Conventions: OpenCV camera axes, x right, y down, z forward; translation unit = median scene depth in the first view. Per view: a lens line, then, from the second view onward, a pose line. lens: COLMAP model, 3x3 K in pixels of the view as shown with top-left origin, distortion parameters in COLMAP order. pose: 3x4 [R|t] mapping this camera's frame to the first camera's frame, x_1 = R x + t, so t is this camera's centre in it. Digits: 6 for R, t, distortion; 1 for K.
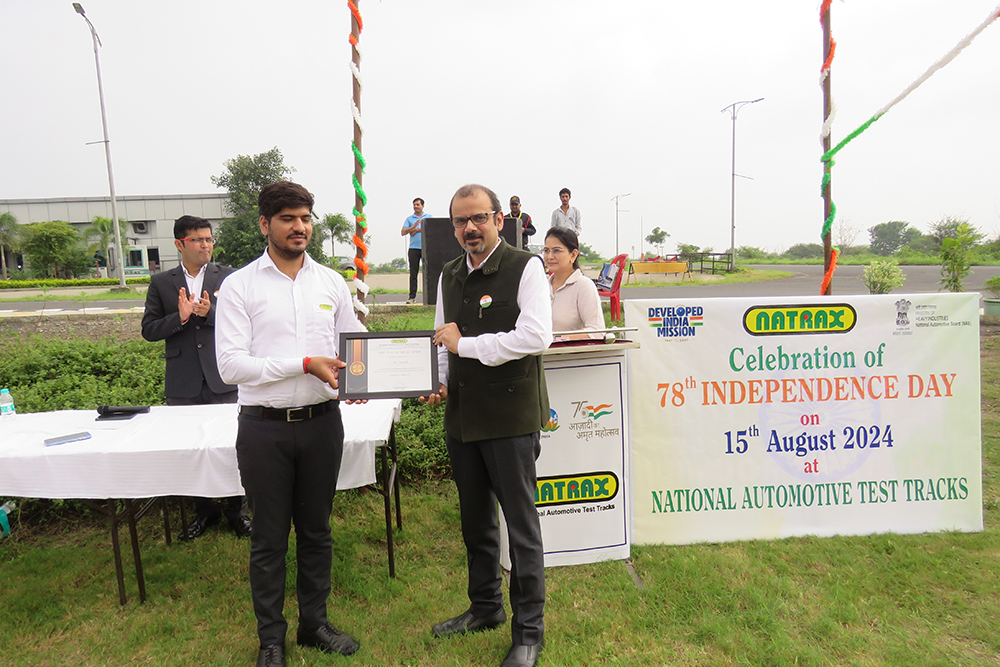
lens RADIAL K [[630.8, 0, 502.7], [0, 630.8, 339.3], [0, 0, 1]] dist [0.015478, 0.004422]
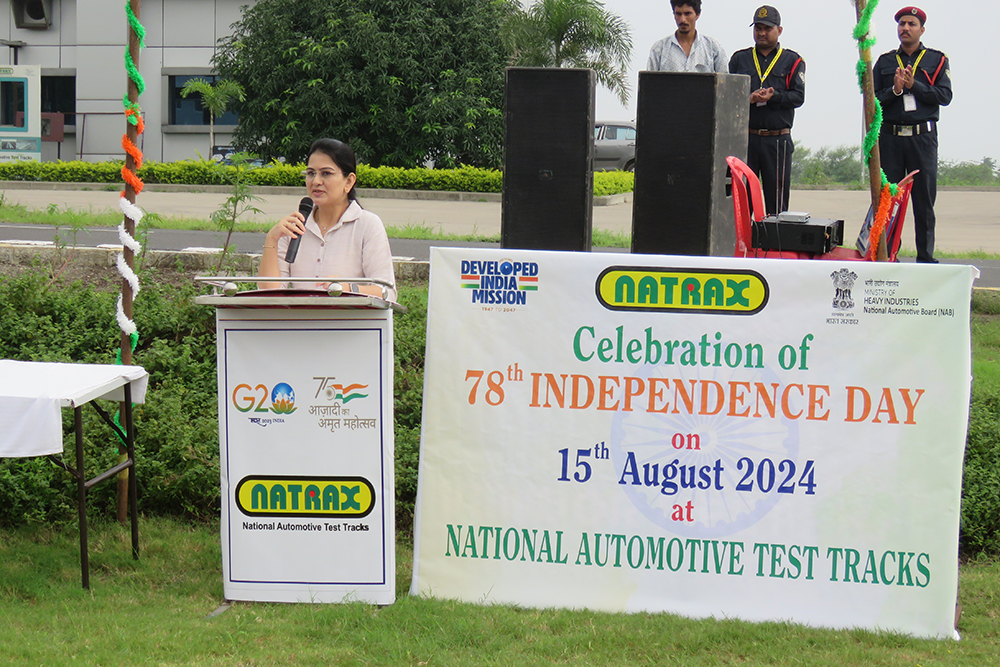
lens RADIAL K [[2446.7, 0, 499.7], [0, 2446.7, 334.1], [0, 0, 1]] dist [0.083223, 0.000000]
pose [[0.941511, 0.062723, -0.331092, 1.149362], [-0.075768, 0.996770, -0.026627, 0.098378], [0.328353, 0.050156, 0.943223, -1.502360]]
